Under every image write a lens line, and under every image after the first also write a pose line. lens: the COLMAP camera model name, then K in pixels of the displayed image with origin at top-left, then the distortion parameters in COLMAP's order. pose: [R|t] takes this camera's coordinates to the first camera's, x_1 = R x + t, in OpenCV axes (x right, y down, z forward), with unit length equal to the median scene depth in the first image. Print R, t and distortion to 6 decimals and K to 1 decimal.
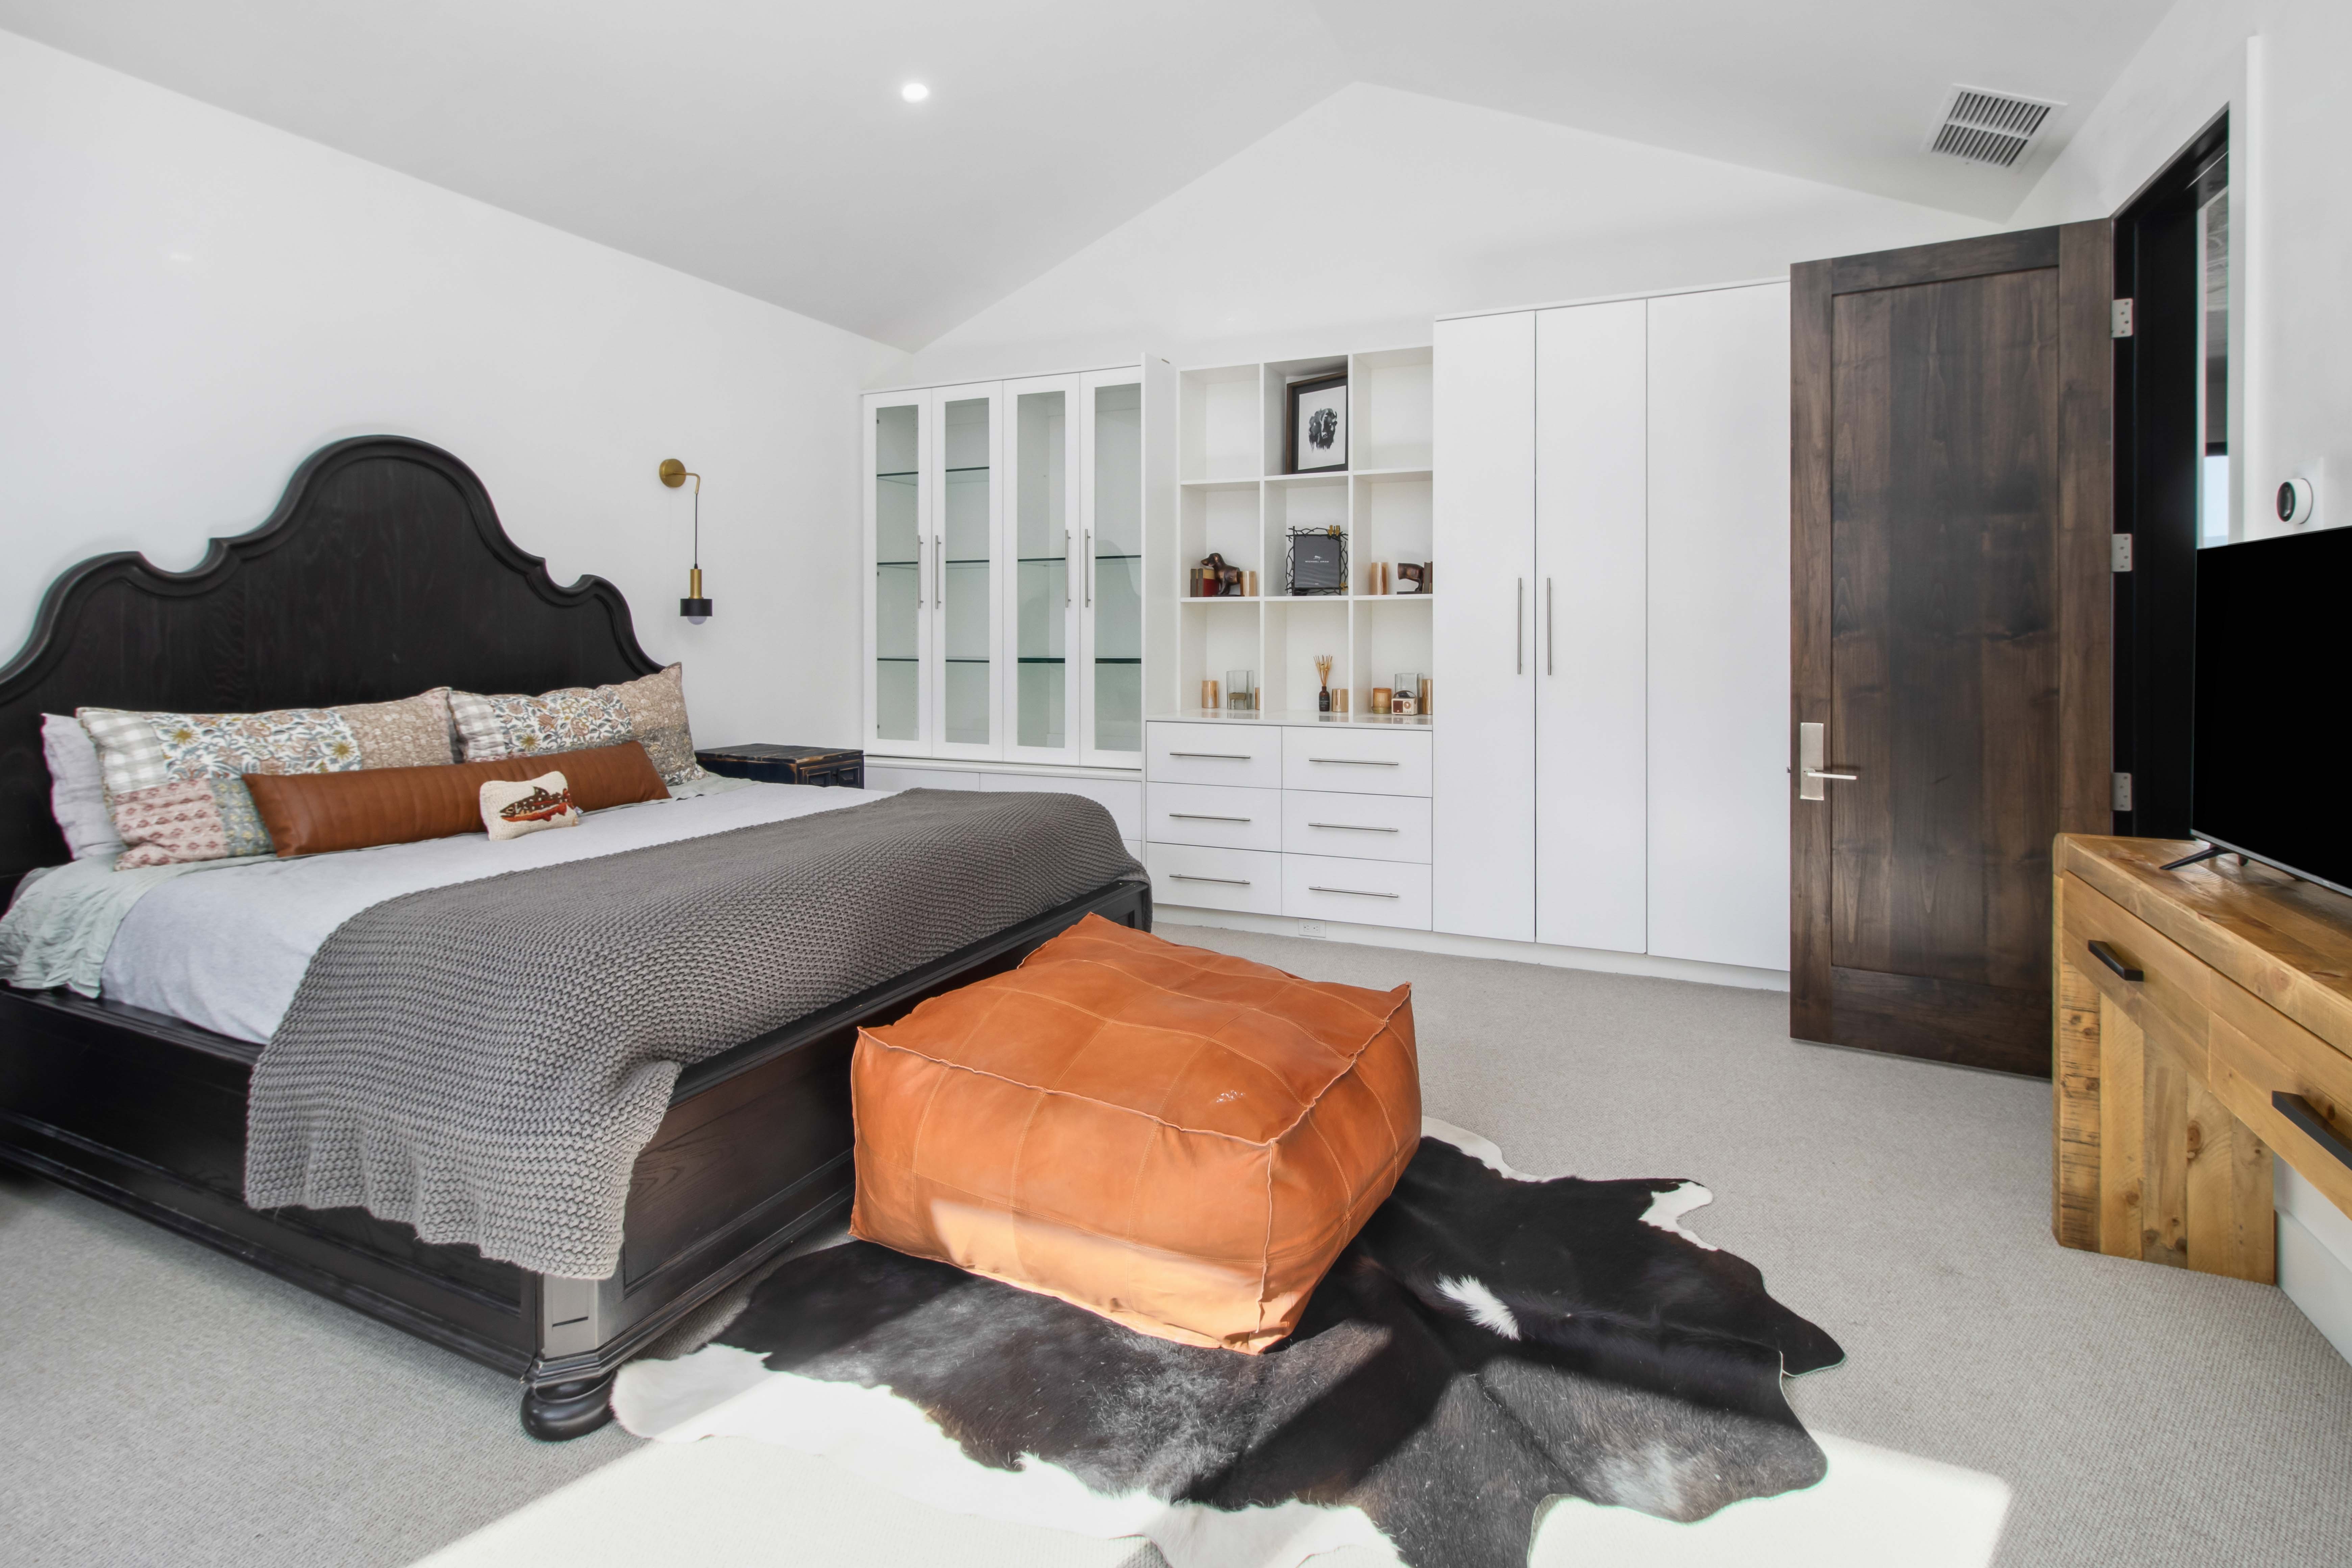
lens RADIAL K [[1132.1, 0, 1166.6], [0, 1132.1, 783.2], [0, 0, 1]] dist [0.000550, 0.000124]
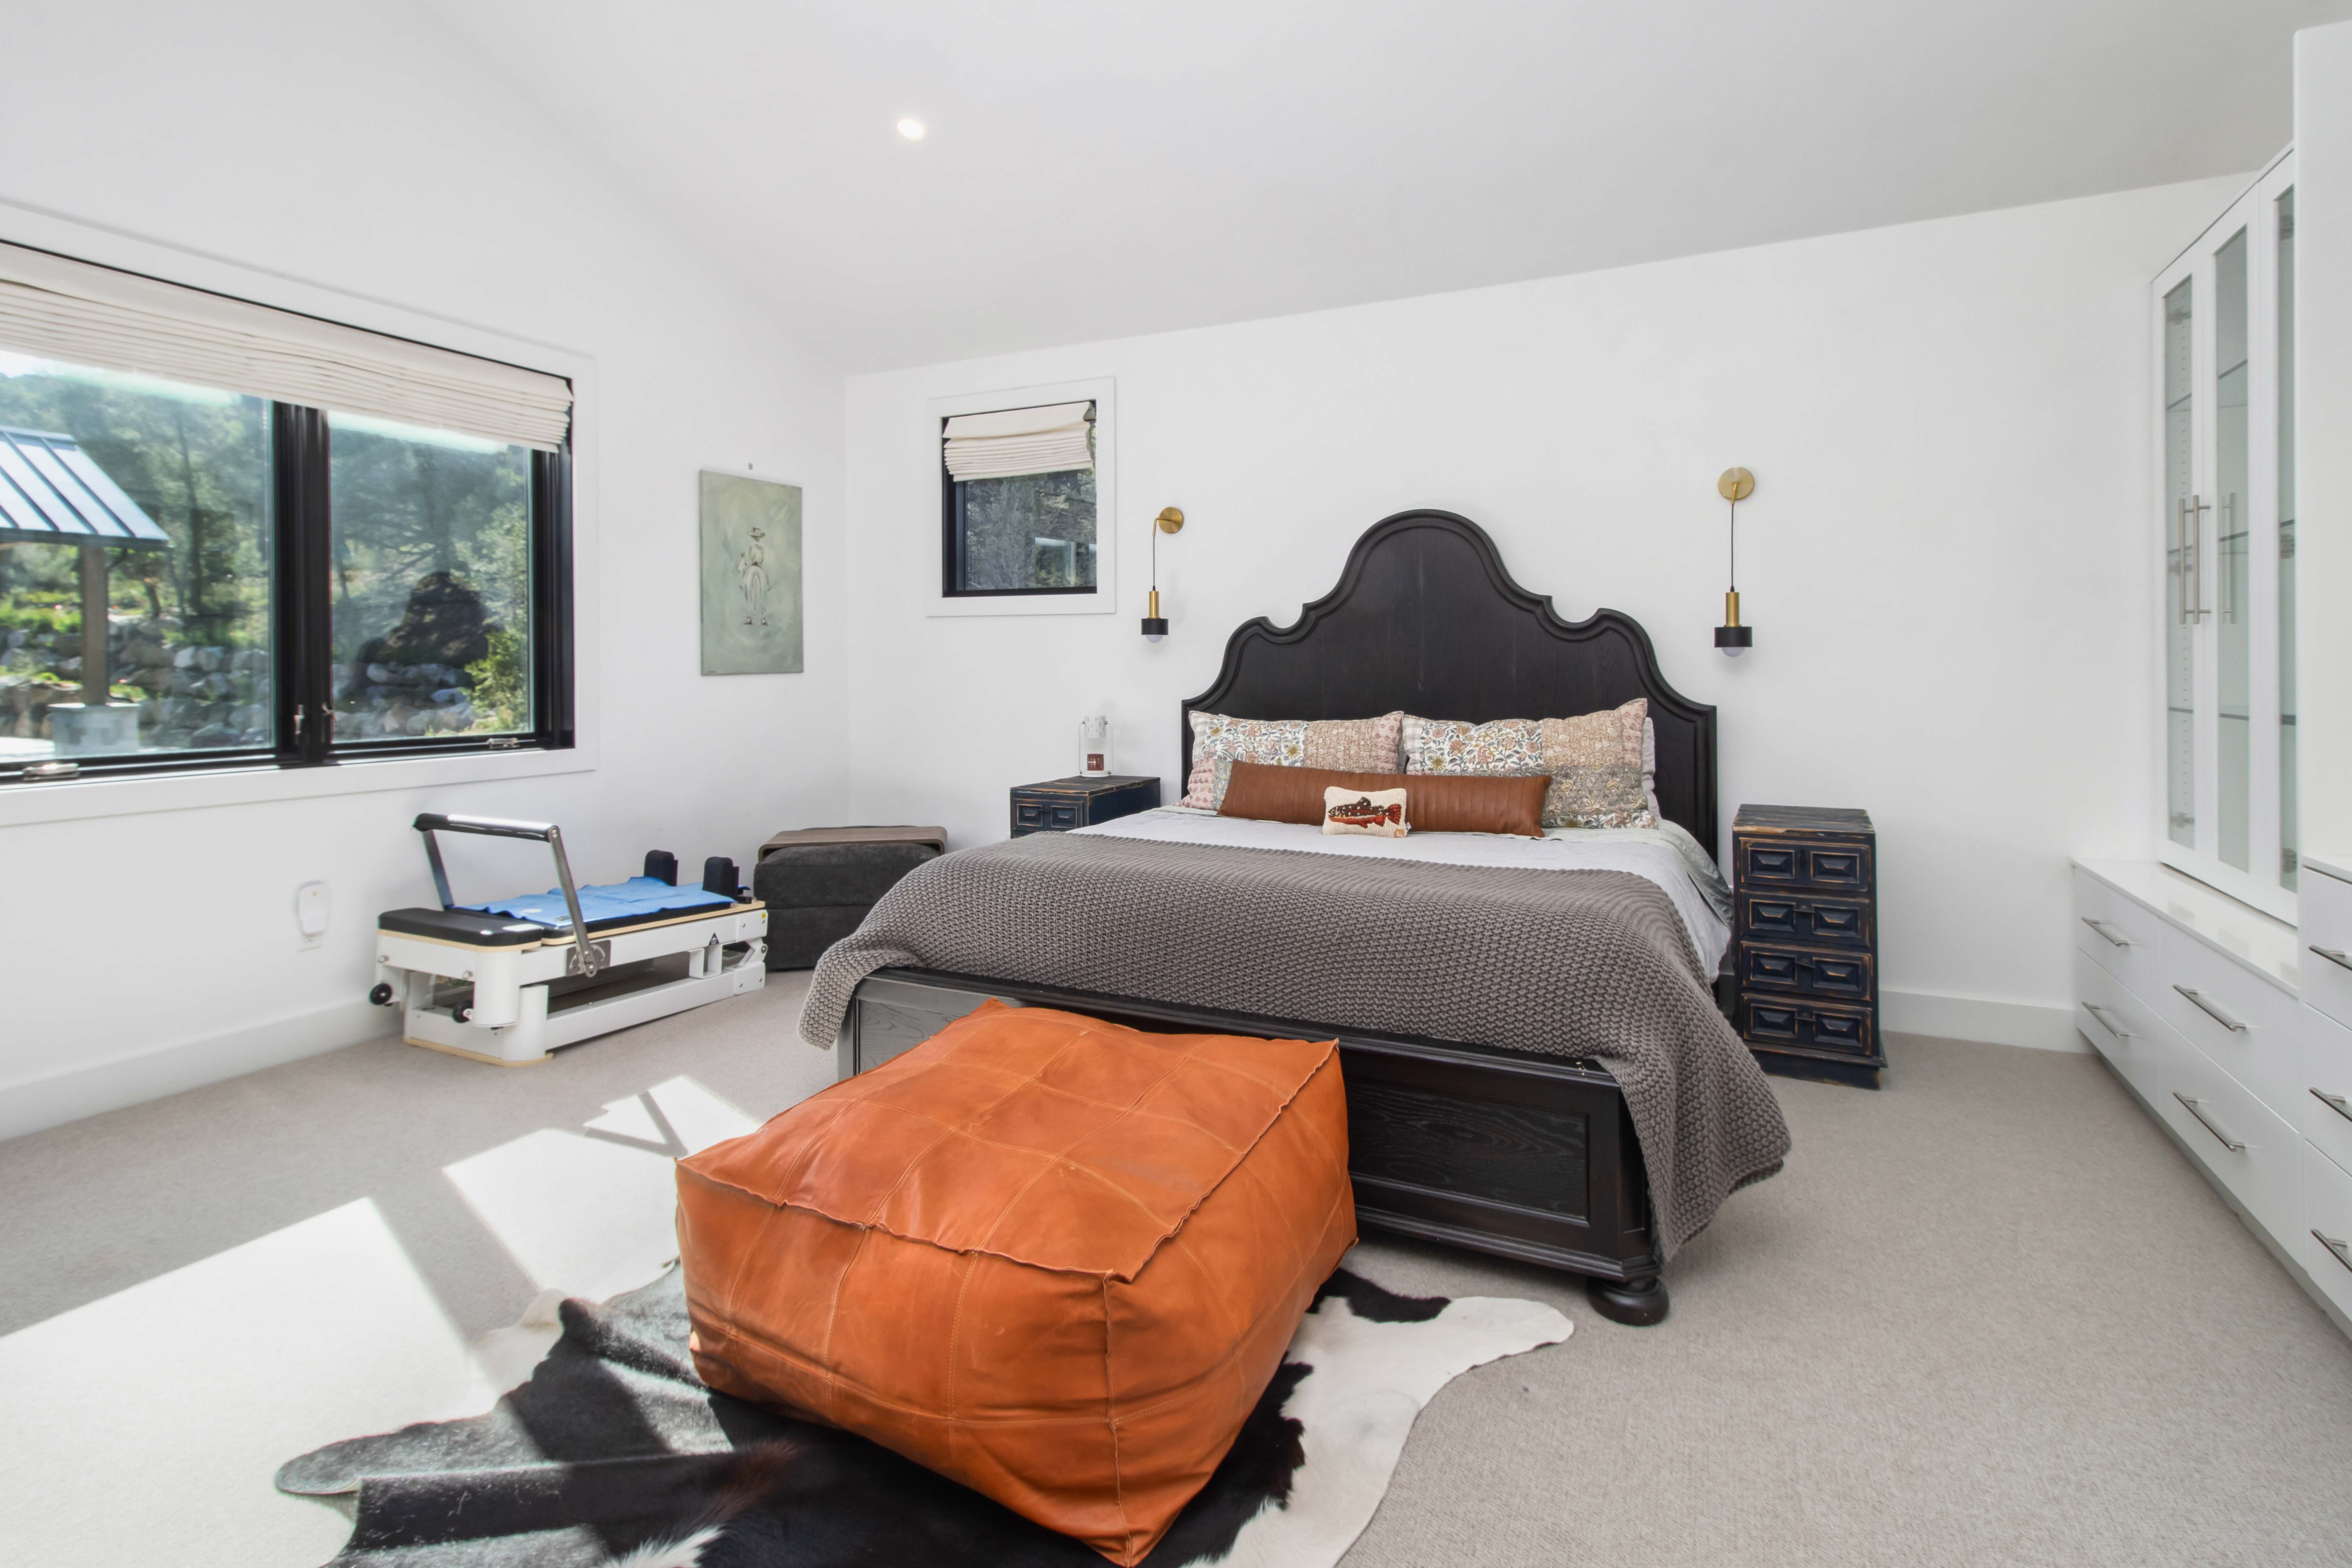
lens RADIAL K [[1132.1, 0, 1166.6], [0, 1132.1, 783.2], [0, 0, 1]] dist [0.000550, 0.000124]
pose [[-0.028690, 0.104357, -0.994126, 0.582584], [-0.127870, 0.985981, 0.107192, -0.104461], [0.991376, 0.130194, -0.014944, 0.757088]]
